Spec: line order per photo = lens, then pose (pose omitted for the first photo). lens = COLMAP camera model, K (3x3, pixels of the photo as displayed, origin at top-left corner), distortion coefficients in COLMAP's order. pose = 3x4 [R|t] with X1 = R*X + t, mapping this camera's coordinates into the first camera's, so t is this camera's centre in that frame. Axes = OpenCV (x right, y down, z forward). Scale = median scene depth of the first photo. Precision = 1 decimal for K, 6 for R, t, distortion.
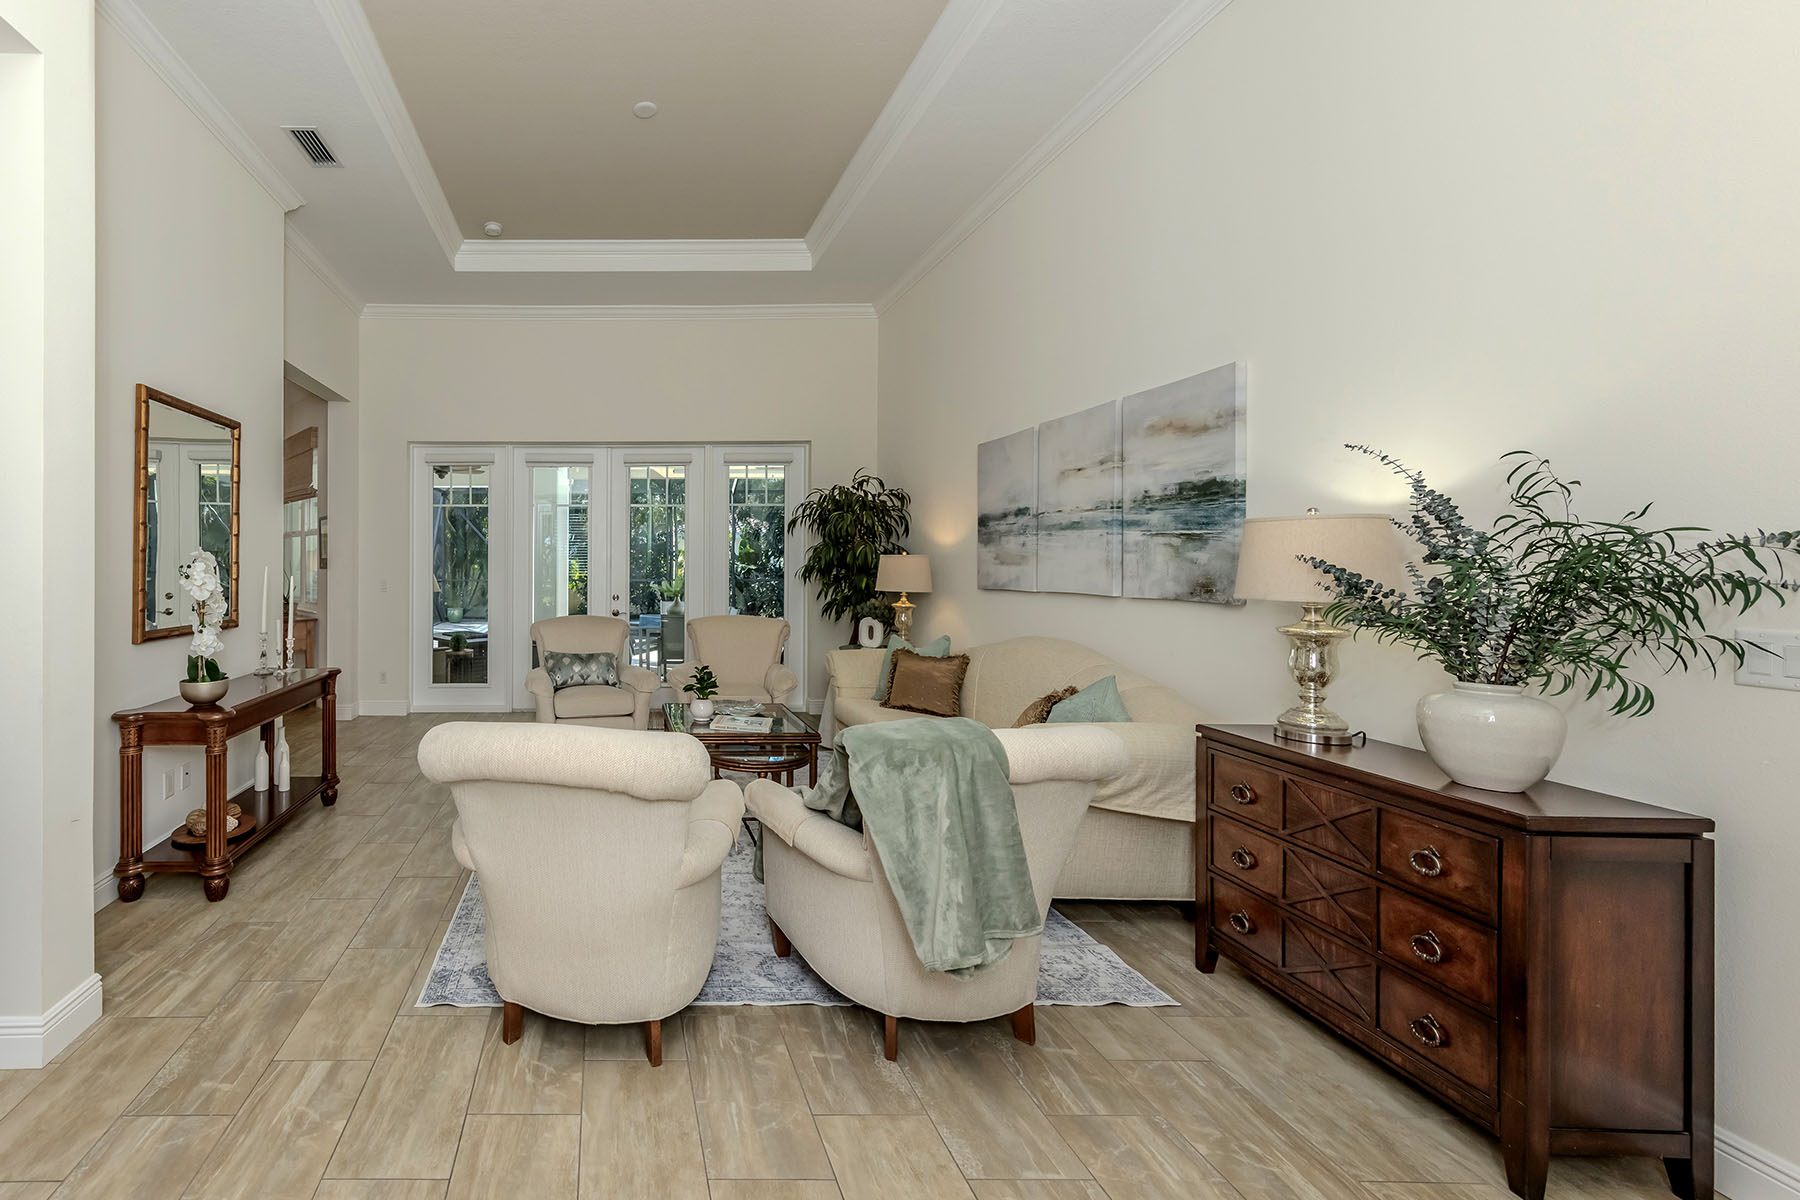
lens RADIAL K [[724.6, 0, 593.3], [0, 724.6, 578.8], [0, 0, 1]] dist [0.002038, 0.000117]
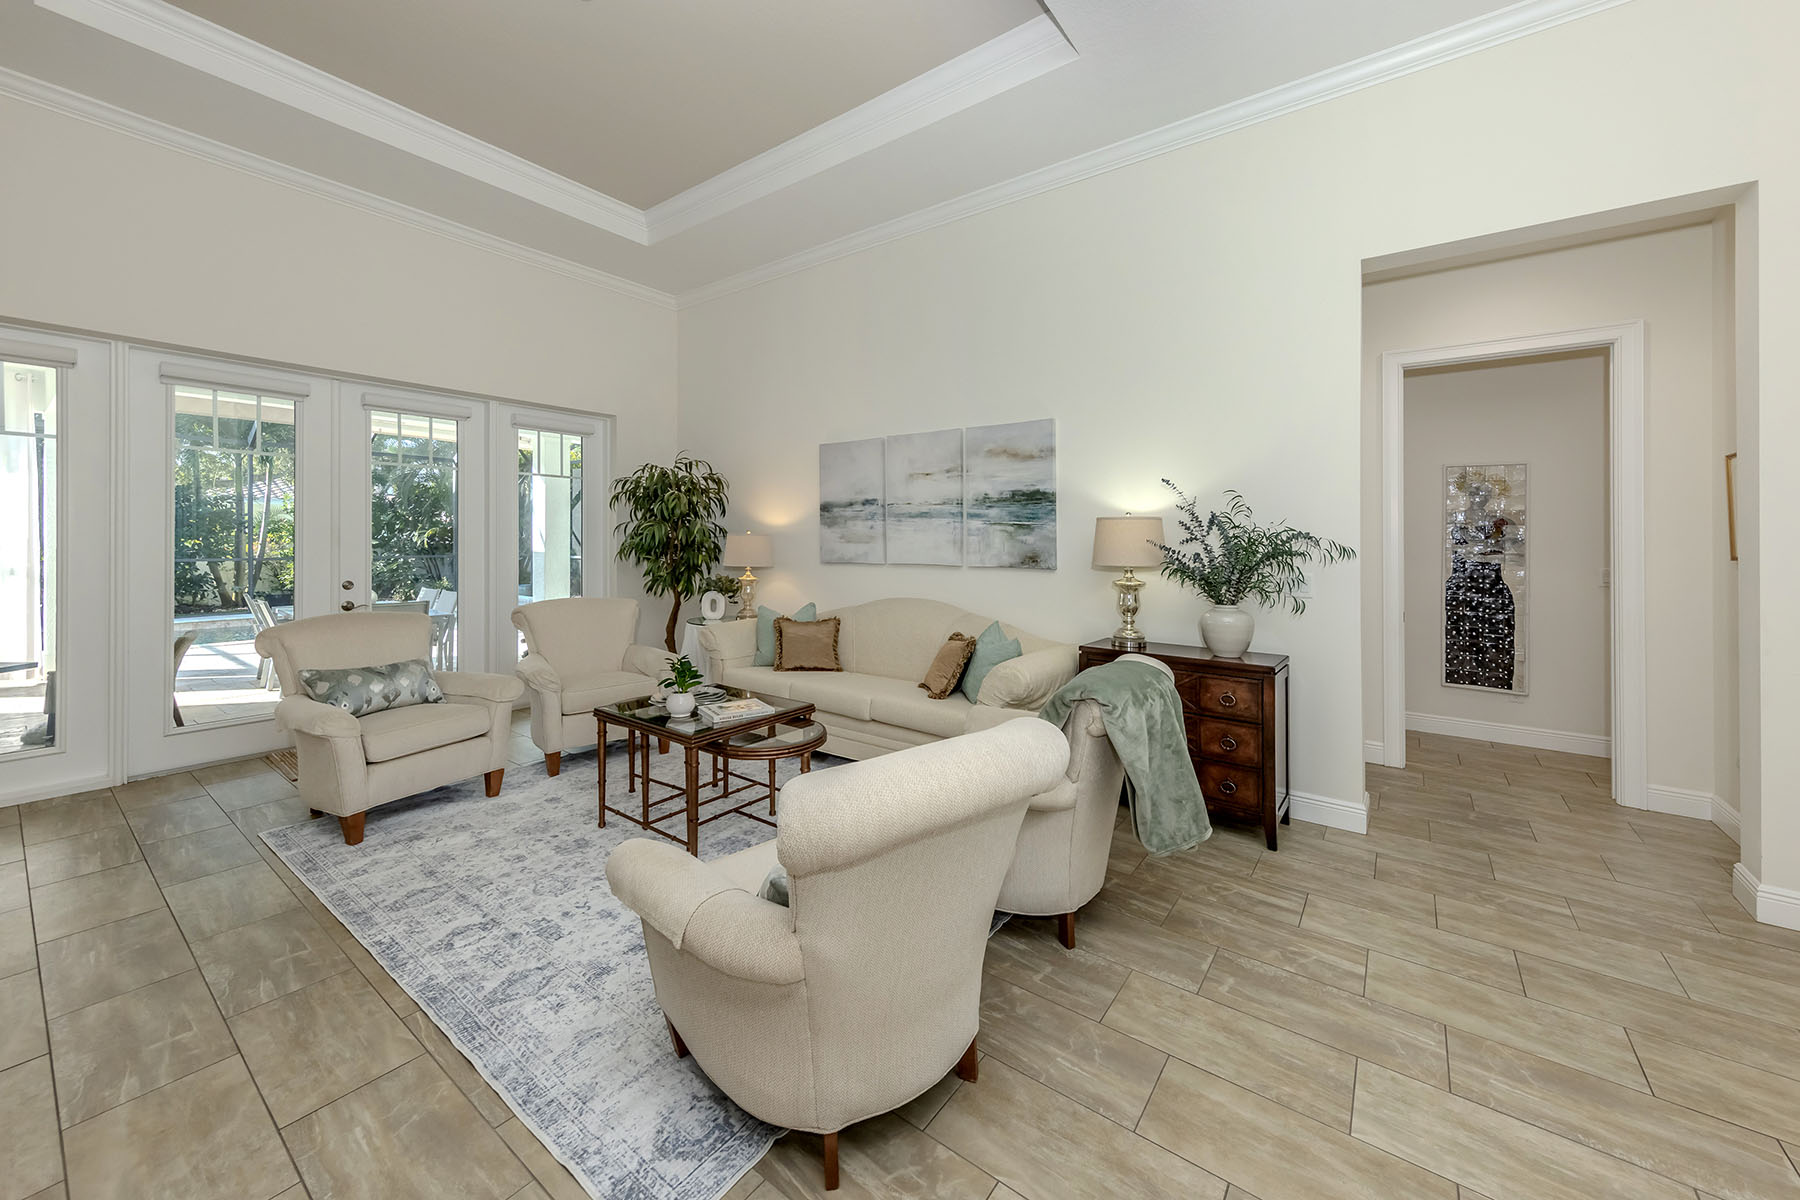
lens RADIAL K [[653.7, 0, 893.7], [0, 653.7, 548.5], [0, 0, 1]] dist [0.010933, -0.000093]
pose [[0.592991, -0.005636, 0.805189, -0.407940], [0.011087, 0.999938, -0.001166, -0.010388], [-0.805132, 0.009618, 0.593017, 0.353765]]
